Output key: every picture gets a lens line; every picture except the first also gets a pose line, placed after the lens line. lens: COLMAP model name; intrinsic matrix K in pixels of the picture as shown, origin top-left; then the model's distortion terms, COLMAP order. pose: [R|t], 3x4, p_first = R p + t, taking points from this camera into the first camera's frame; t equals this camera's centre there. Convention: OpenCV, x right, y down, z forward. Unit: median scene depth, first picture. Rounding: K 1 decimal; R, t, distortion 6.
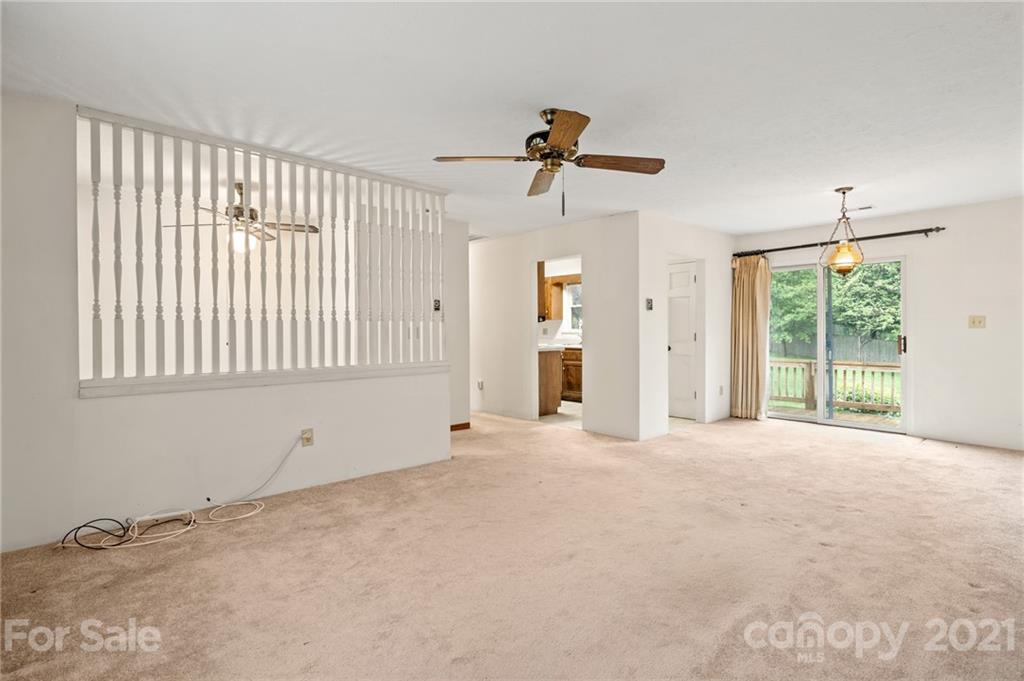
lens RADIAL K [[503.1, 0, 527.6], [0, 503.1, 333.4], [0, 0, 1]] dist [-0.004865, 0.000304]
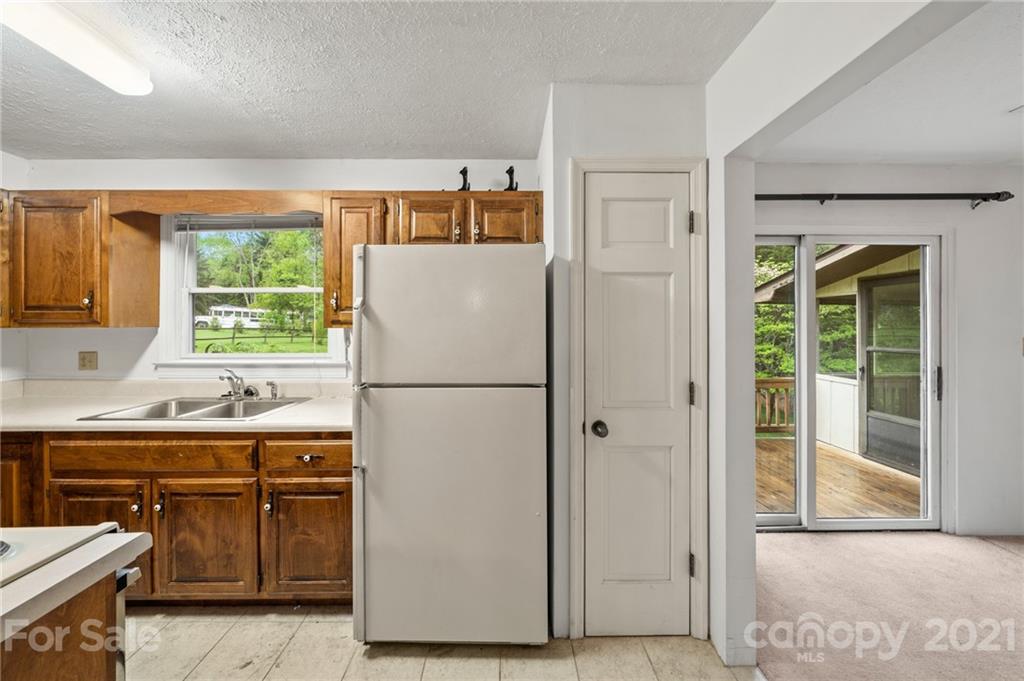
lens RADIAL K [[354.7, 0, 507.5], [0, 354.7, 324.2], [0, 0, 1]] dist [-0.006738, 0.000231]
pose [[0.672208, 0.006933, 0.740330, 0.058491], [0.001698, 0.999939, -0.010906, -0.029504], [-0.740361, 0.008589, 0.672155, 0.740697]]
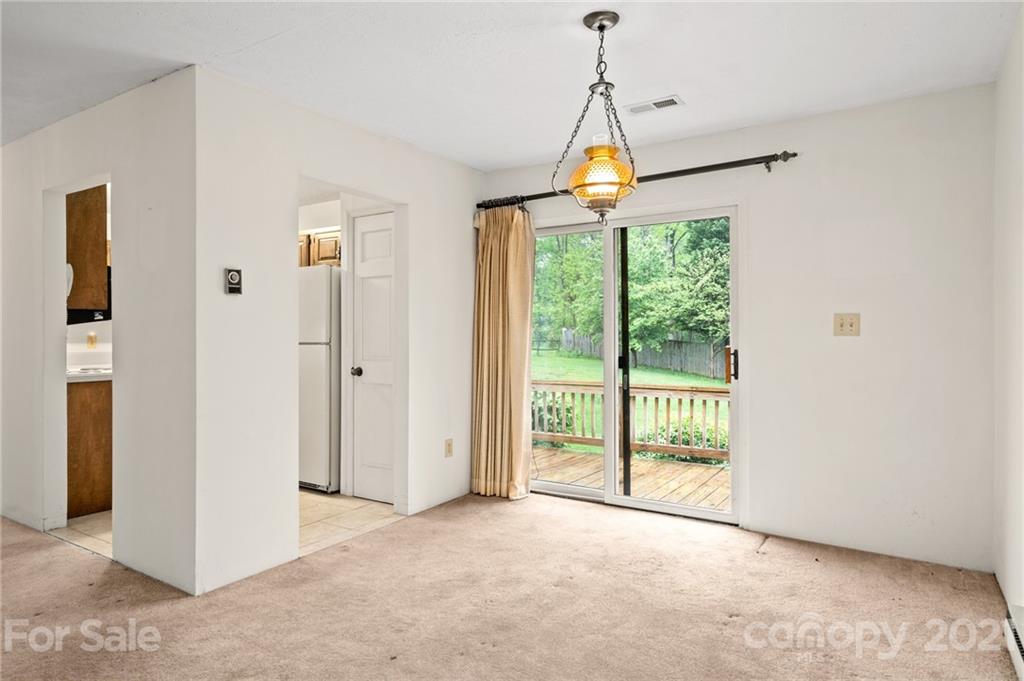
lens RADIAL K [[599.8, 0, 512.5], [0, 599.8, 336.7], [0, 0, 1]] dist [-0.005078, -0.001814]
pose [[0.968033, 0.000654, 0.250820, 0.231148], [0.000863, 0.999982, -0.005936, -0.003337], [-0.250819, 0.005962, 0.968016, 0.280161]]
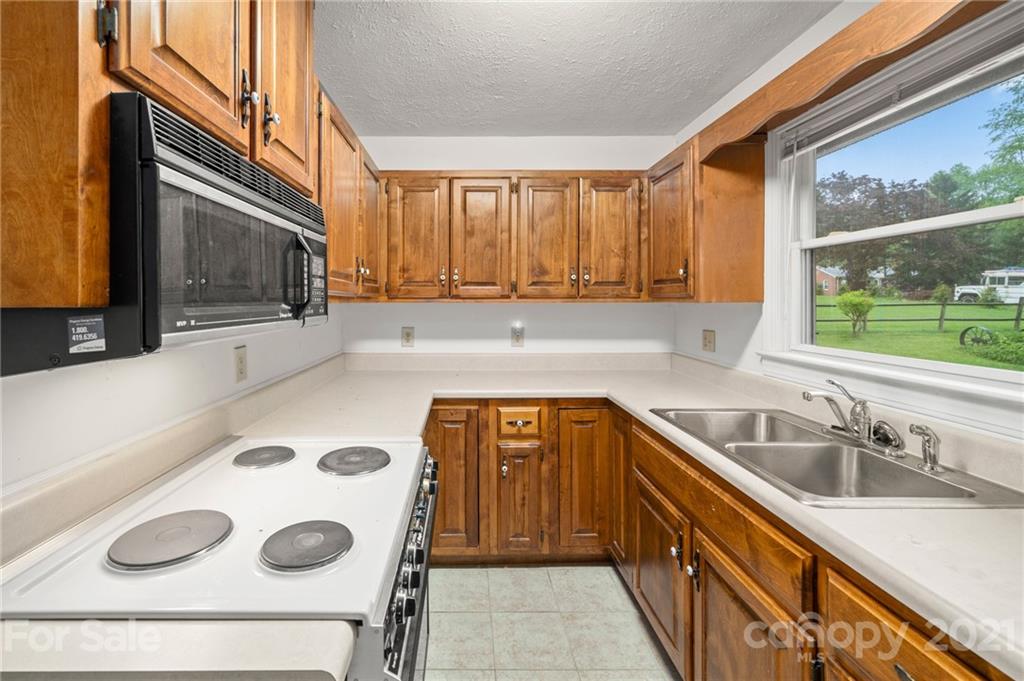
lens RADIAL K [[435.5, 0, 467.5], [0, 435.5, 301.9], [0, 0, 1]] dist [-0.001085, -0.000127]
pose [[0.738651, 0.005545, -0.674065, 0.121617], [-0.005665, 0.999982, 0.002019, -0.030570], [0.674064, 0.002327, 0.738669, 0.840889]]
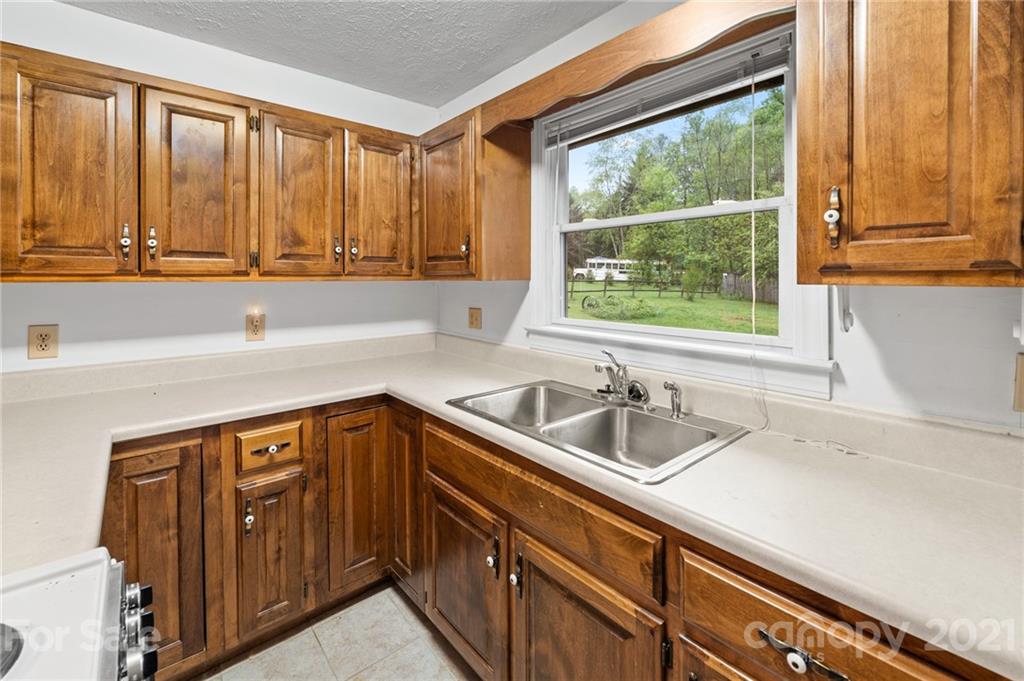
lens RADIAL K [[438.1, 0, 509.3], [0, 438.1, 282.9], [0, 0, 1]] dist [-0.002362, -0.001832]
pose [[0.999198, 0.003054, -0.039917, 0.077533], [-0.002826, 0.999979, 0.005774, -0.030611], [0.039934, -0.005657, 0.999186, 0.871493]]
